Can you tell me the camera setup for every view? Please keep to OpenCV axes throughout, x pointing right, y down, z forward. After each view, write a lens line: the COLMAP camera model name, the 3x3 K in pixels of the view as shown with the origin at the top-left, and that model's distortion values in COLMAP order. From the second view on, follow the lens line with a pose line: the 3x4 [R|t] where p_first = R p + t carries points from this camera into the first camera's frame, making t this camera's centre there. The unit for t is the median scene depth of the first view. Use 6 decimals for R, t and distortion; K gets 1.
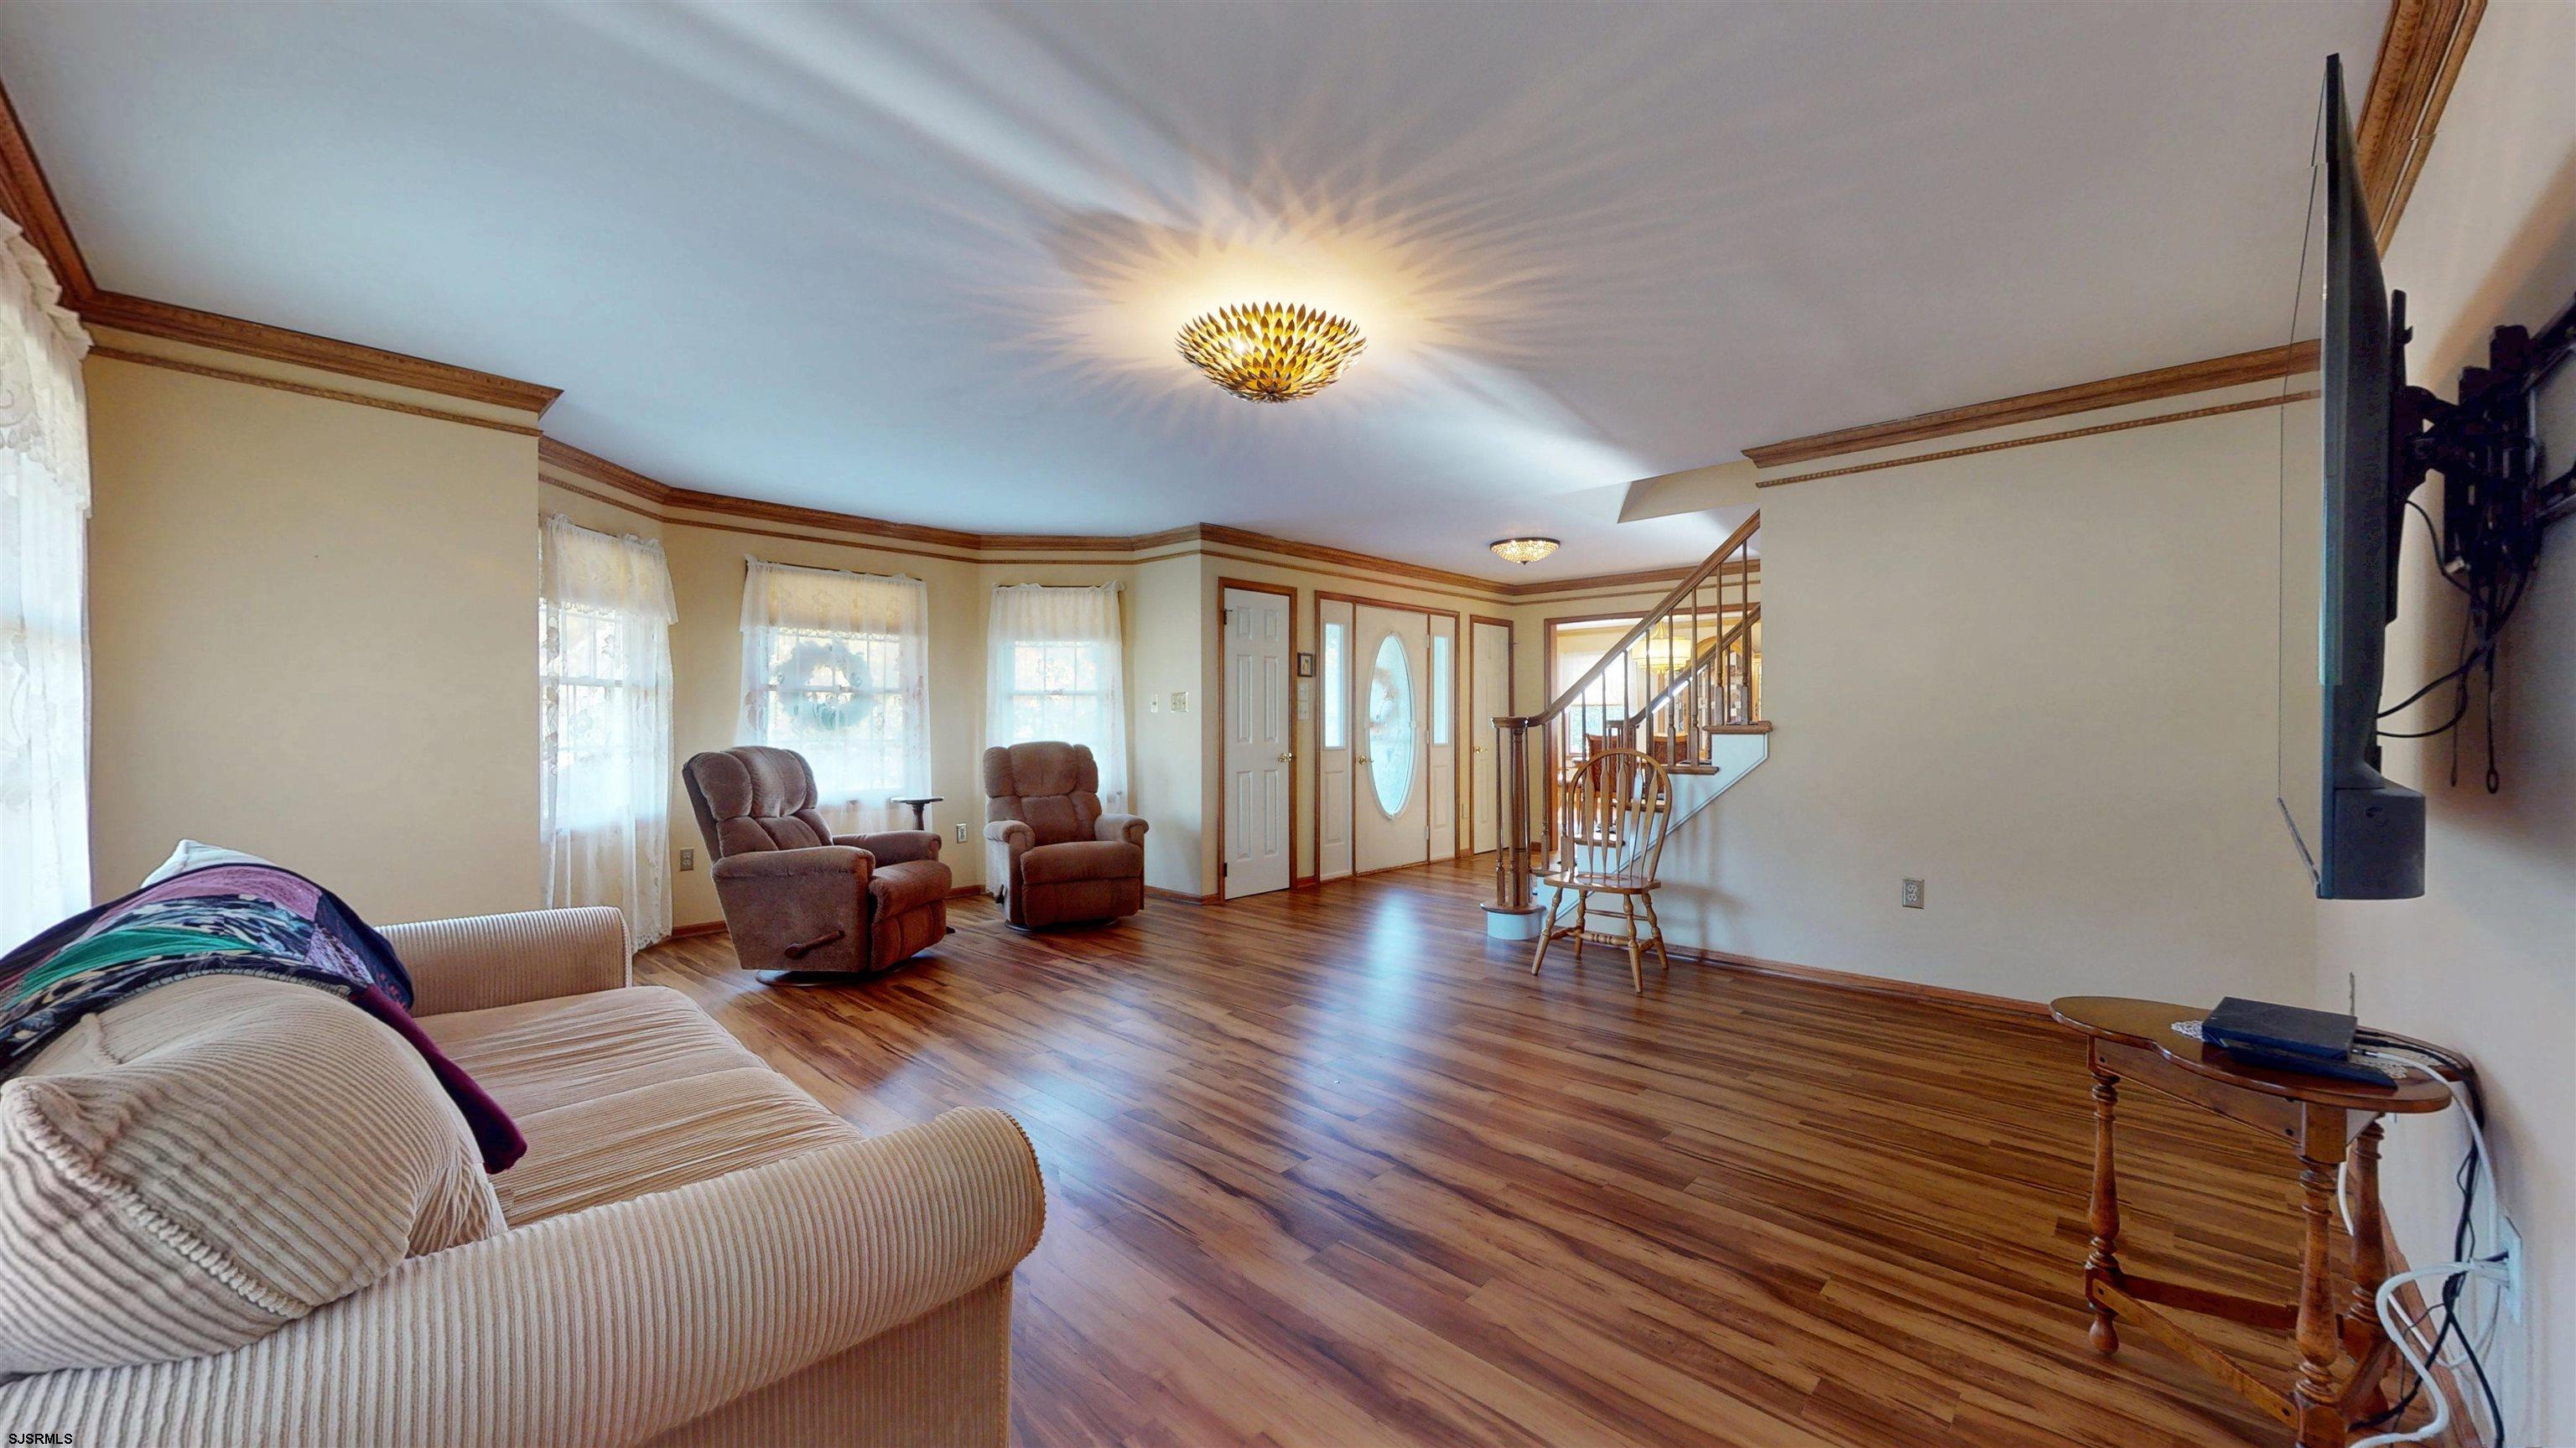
lens RADIAL K [[941.2, 0, 1285.6], [0, 941.2, 722.6], [0, 0, 1]] dist [0.000139, 0.000006]
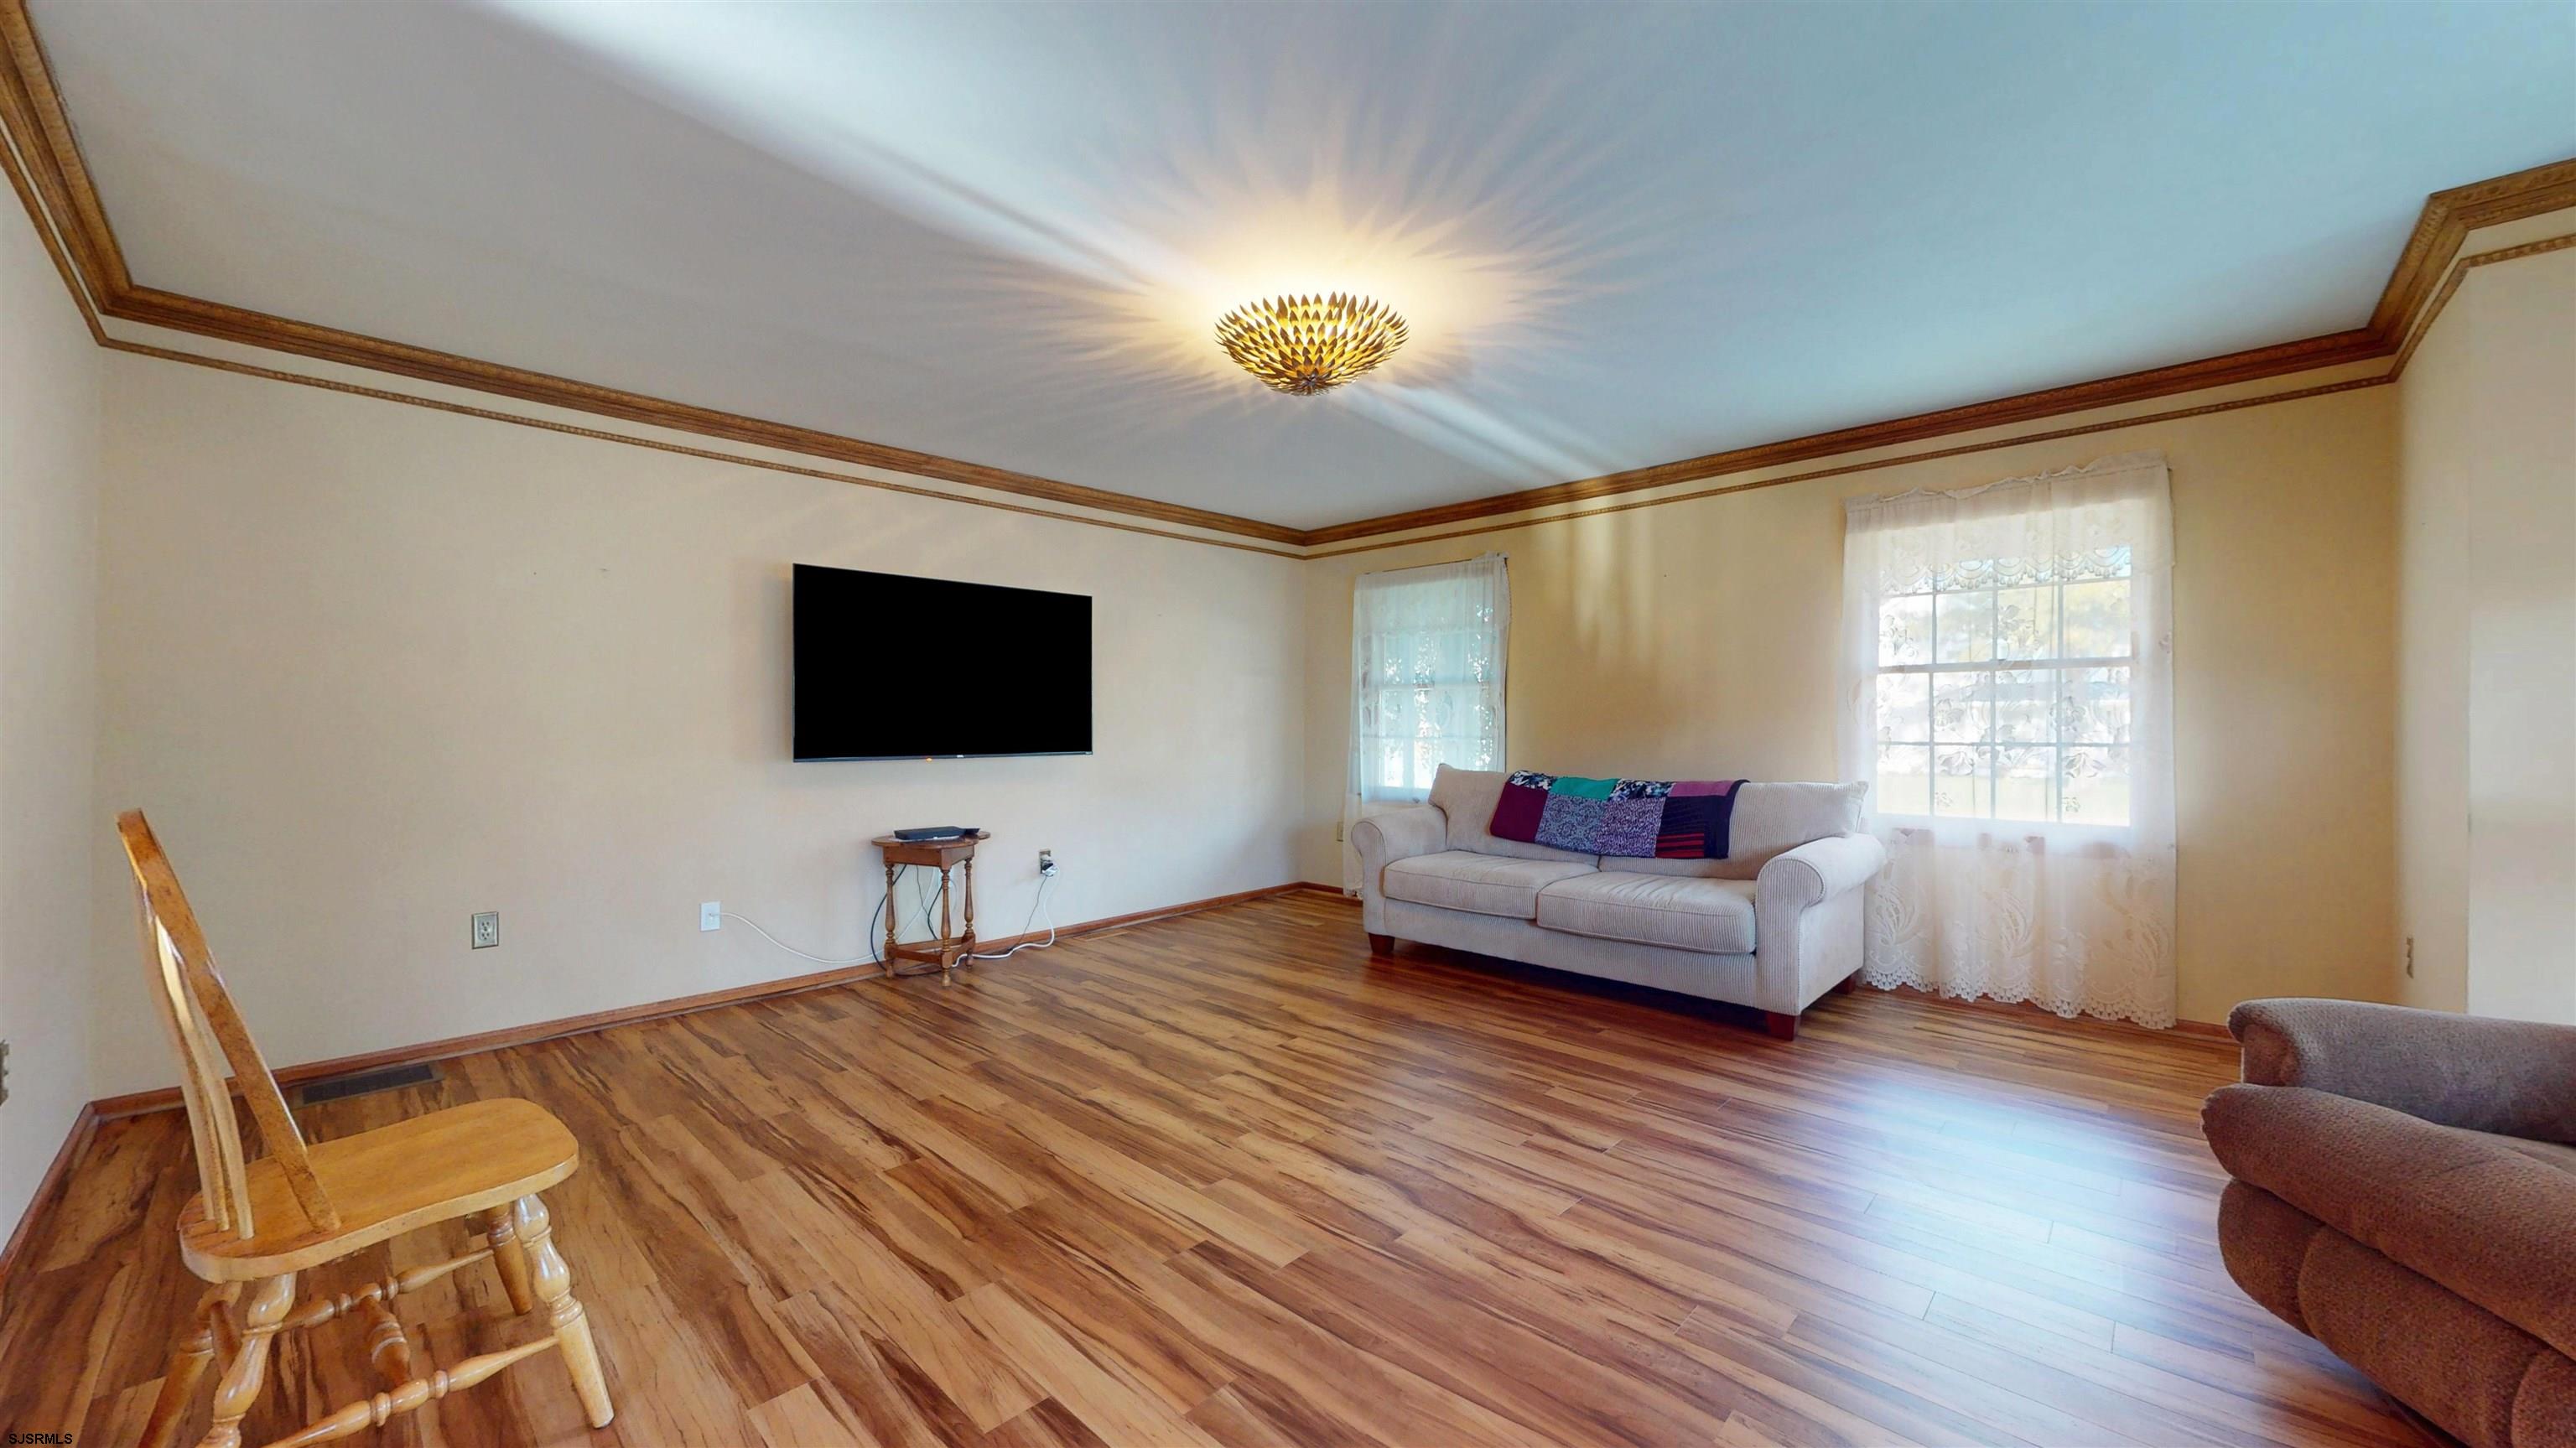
lens RADIAL K [[941.2, 0, 1290.8], [0, 941.2, 722.7], [0, 0, 1]] dist [0.000139, 0.000006]
pose [[-0.999998, 0.001910, -0.000983, 0.006442], [0.001901, 0.999963, 0.008397, -0.005404], [0.000999, 0.008395, -0.999964, 2.188249]]
